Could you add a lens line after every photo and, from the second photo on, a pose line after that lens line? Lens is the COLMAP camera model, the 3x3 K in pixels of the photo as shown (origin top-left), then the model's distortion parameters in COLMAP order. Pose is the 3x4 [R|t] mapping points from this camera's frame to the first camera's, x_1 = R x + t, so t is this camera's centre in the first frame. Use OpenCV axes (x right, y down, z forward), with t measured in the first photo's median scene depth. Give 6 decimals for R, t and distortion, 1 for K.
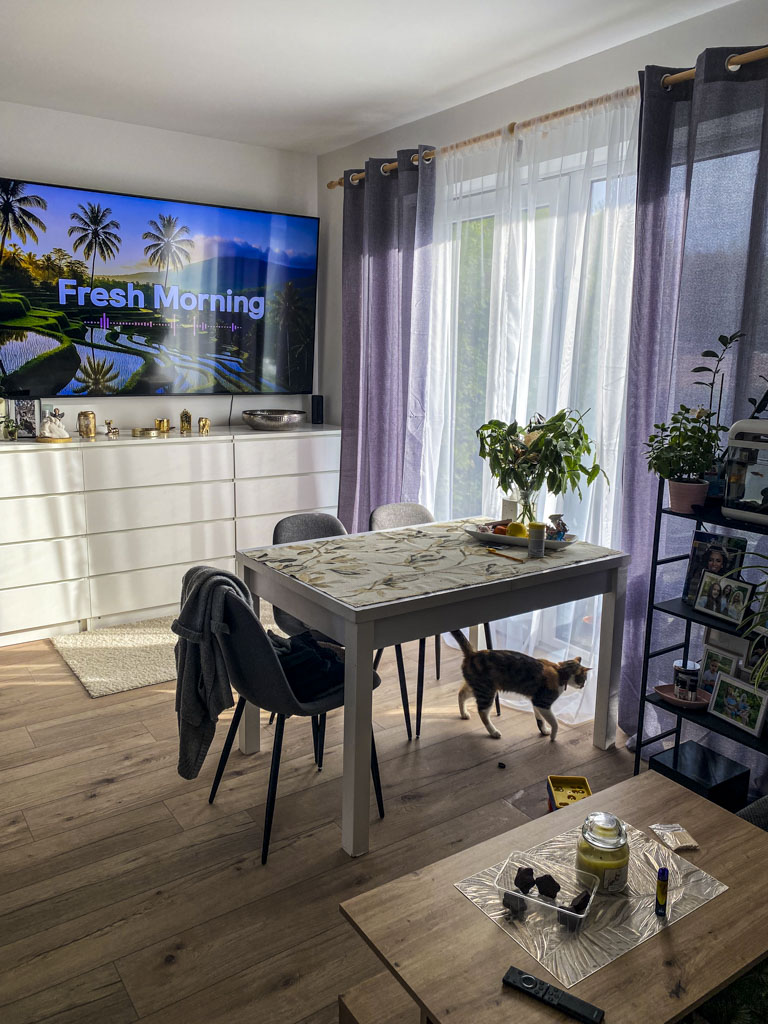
lens RADIAL K [[770.4, 0, 382.2], [0, 770.4, 508.9], [0, 0, 1]] dist [-0.026382, -0.005028]
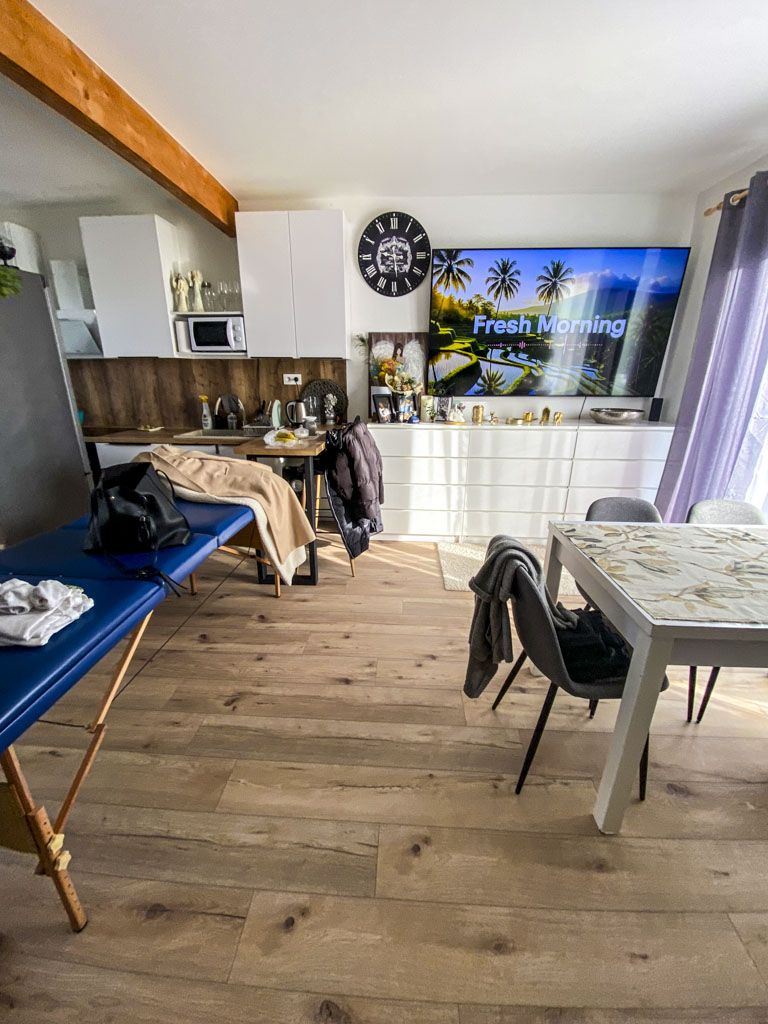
lens RADIAL K [[416.6, 0, 383.1], [0, 416.6, 513.8], [0, 0, 1]] dist [0.010252, -0.008386]
pose [[0.793732, 0.180650, -0.580823, -0.012135], [-0.112724, 0.982026, 0.151389, -0.017617], [0.597732, -0.054690, 0.799828, 0.210598]]
